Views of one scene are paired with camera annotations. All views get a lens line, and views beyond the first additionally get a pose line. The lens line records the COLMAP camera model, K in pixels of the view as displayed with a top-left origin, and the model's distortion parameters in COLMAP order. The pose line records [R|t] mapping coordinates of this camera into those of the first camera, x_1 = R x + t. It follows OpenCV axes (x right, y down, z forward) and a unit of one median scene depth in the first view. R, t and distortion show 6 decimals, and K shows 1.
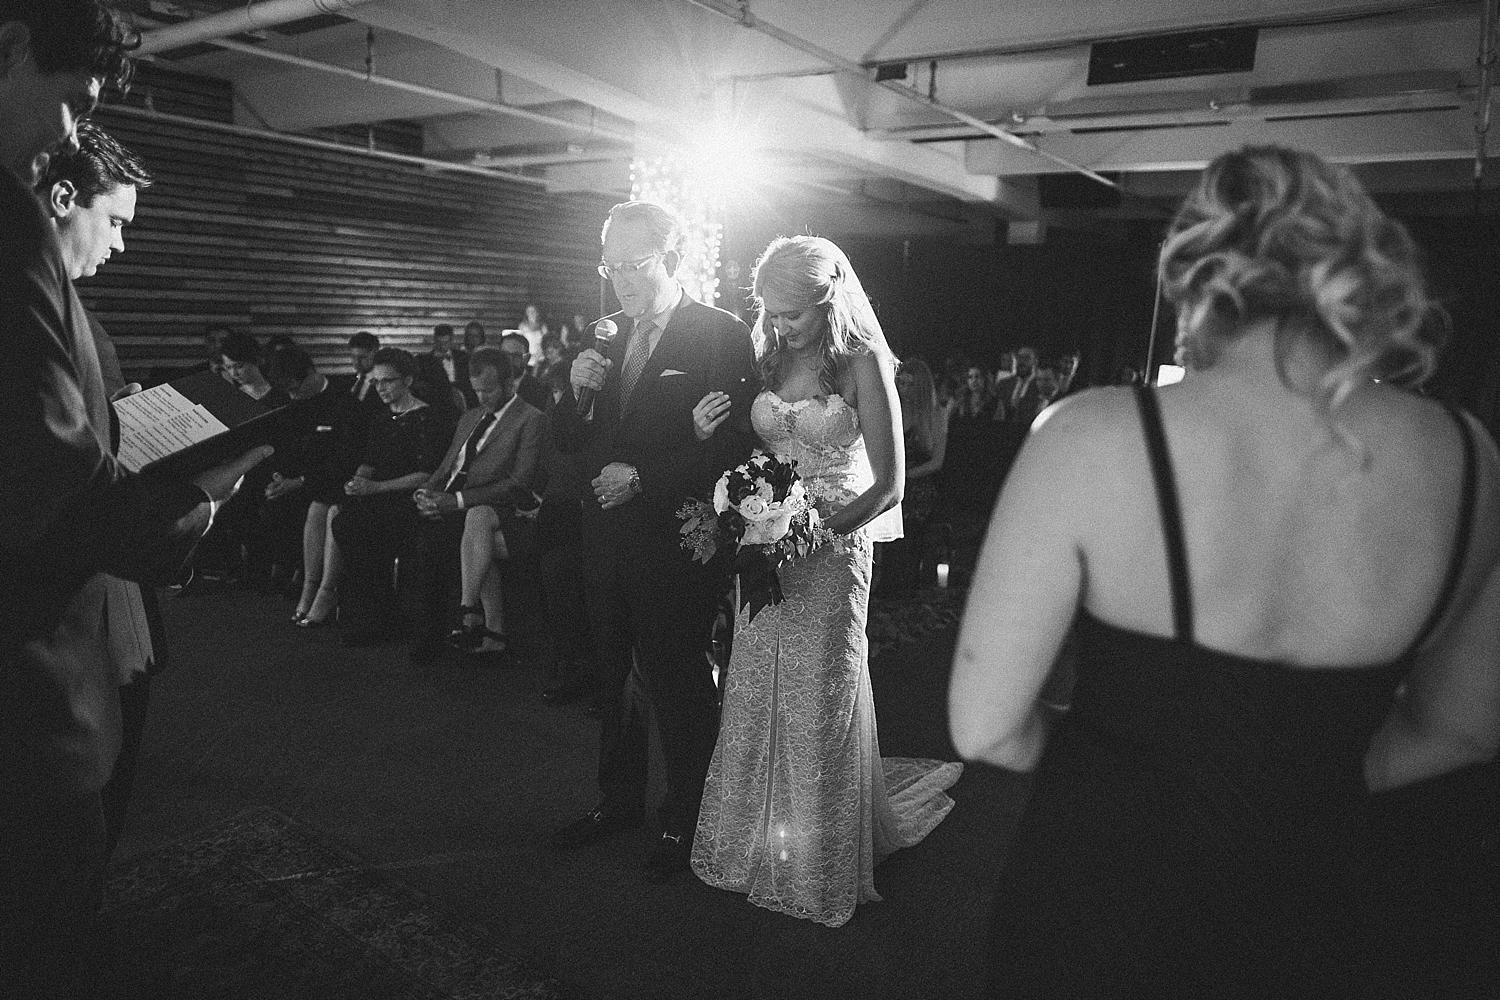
lens RADIAL K [[1022.0, 0, 750.1], [0, 1022.0, 501.3], [0, 0, 1]] dist [-0.041550, 0.018950]
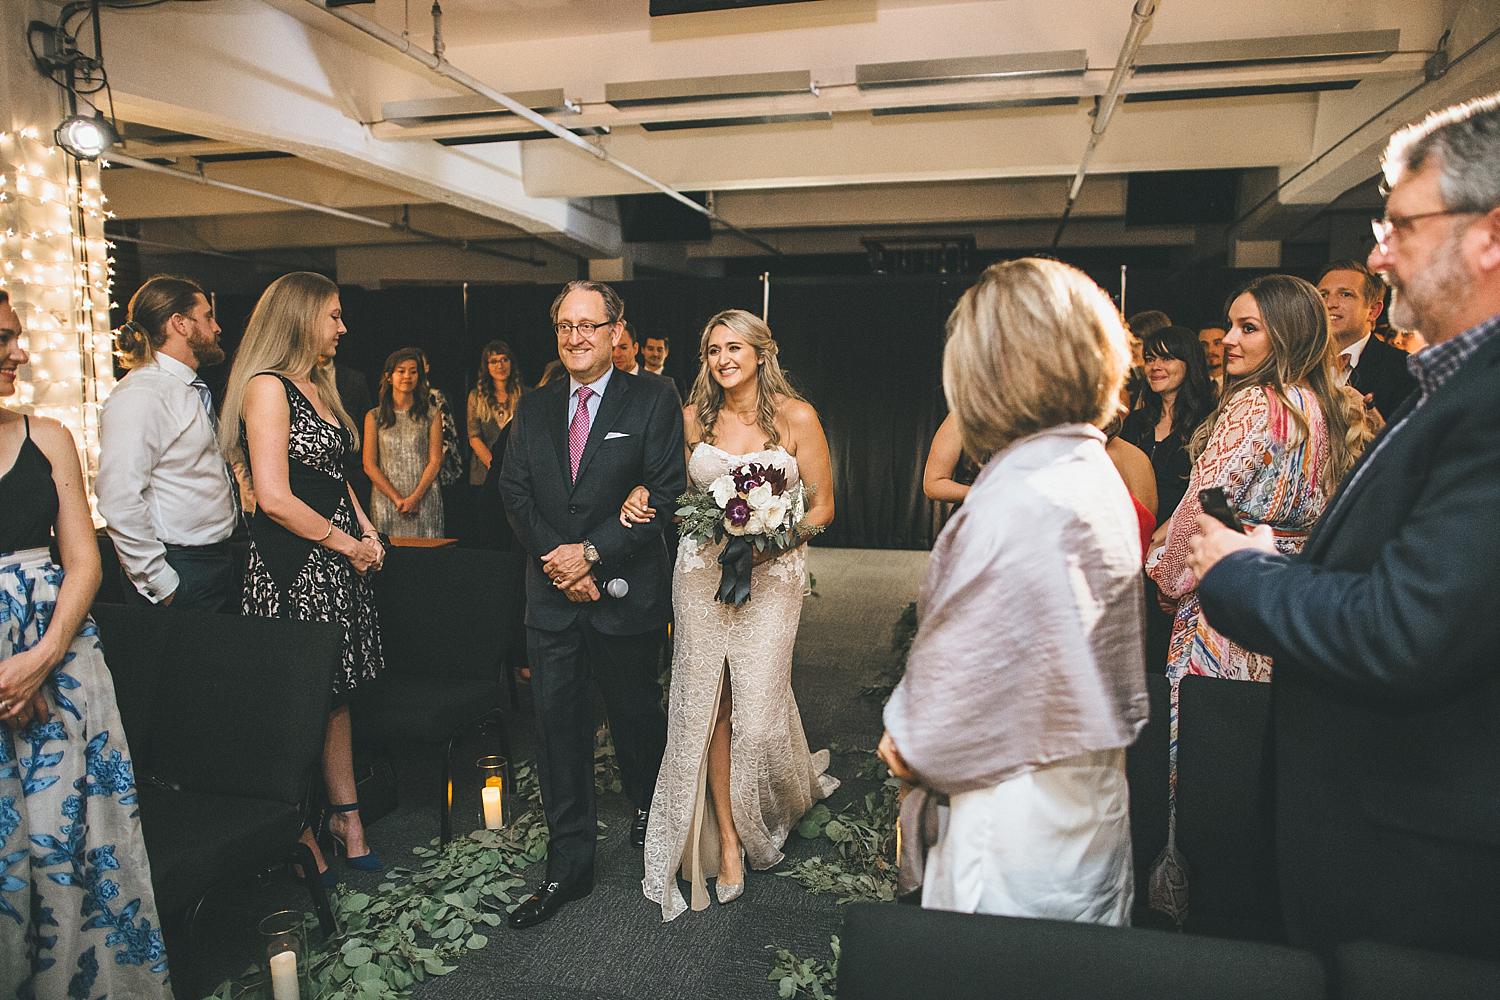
lens RADIAL K [[1022.0, 0, 749.2], [0, 1022.0, 500.2], [0, 0, 1]] dist [-0.041550, 0.018950]
pose [[0.930319, -0.087191, 0.356236, 0.085563], [0.105199, 0.993954, -0.031453, -0.044874], [-0.351340, 0.066736, 0.933866, 0.248762]]
